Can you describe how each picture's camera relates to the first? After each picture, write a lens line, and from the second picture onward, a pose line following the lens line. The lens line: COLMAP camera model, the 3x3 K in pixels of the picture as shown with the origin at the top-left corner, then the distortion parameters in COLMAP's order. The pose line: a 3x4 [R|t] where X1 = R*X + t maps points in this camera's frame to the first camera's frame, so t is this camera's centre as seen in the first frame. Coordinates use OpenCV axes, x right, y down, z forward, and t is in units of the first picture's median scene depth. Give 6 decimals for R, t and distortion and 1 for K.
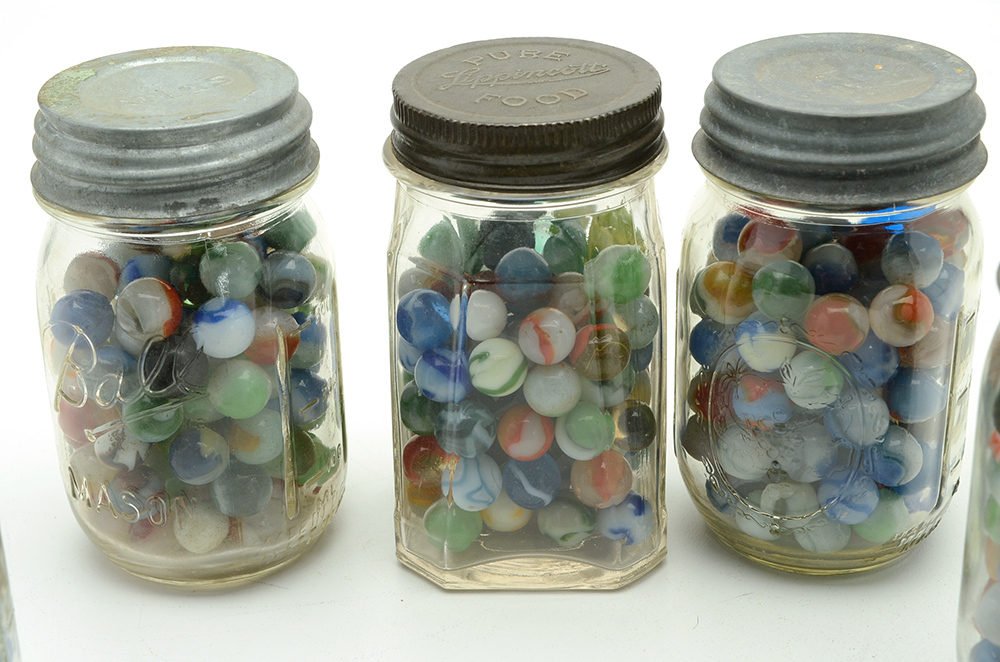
lens RADIAL K [[1858.1, 0, 497.2], [0, 1858.1, 333.0], [0, 0, 1]] dist [0.050644, 0.000000]
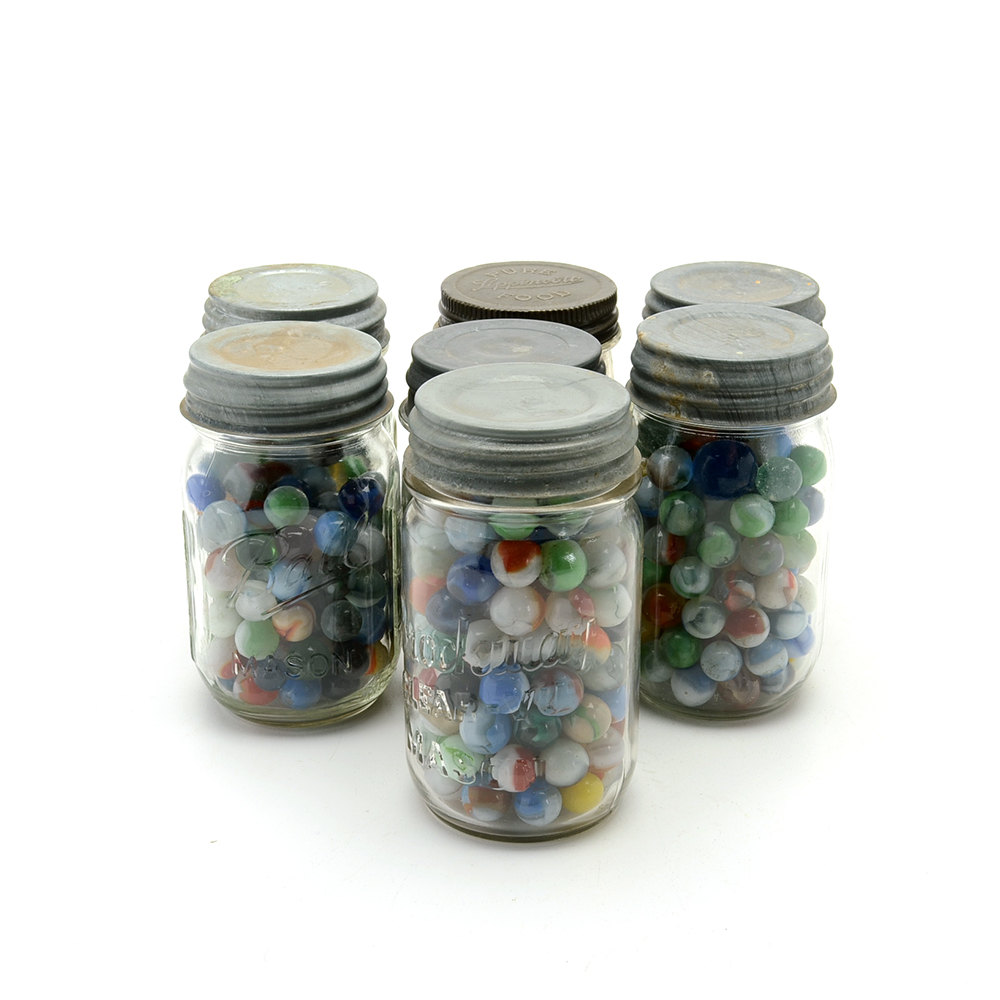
lens RADIAL K [[1958.7, 0, 498.6], [0, 1958.7, 495.2], [0, 0, 1]] dist [0.030341, 0.000000]
pose [[0.998535, 0.010004, 0.053173, -0.091961], [-0.005950, 0.997100, -0.075867, 0.155476], [-0.053777, 0.075440, 0.995699, -0.579055]]
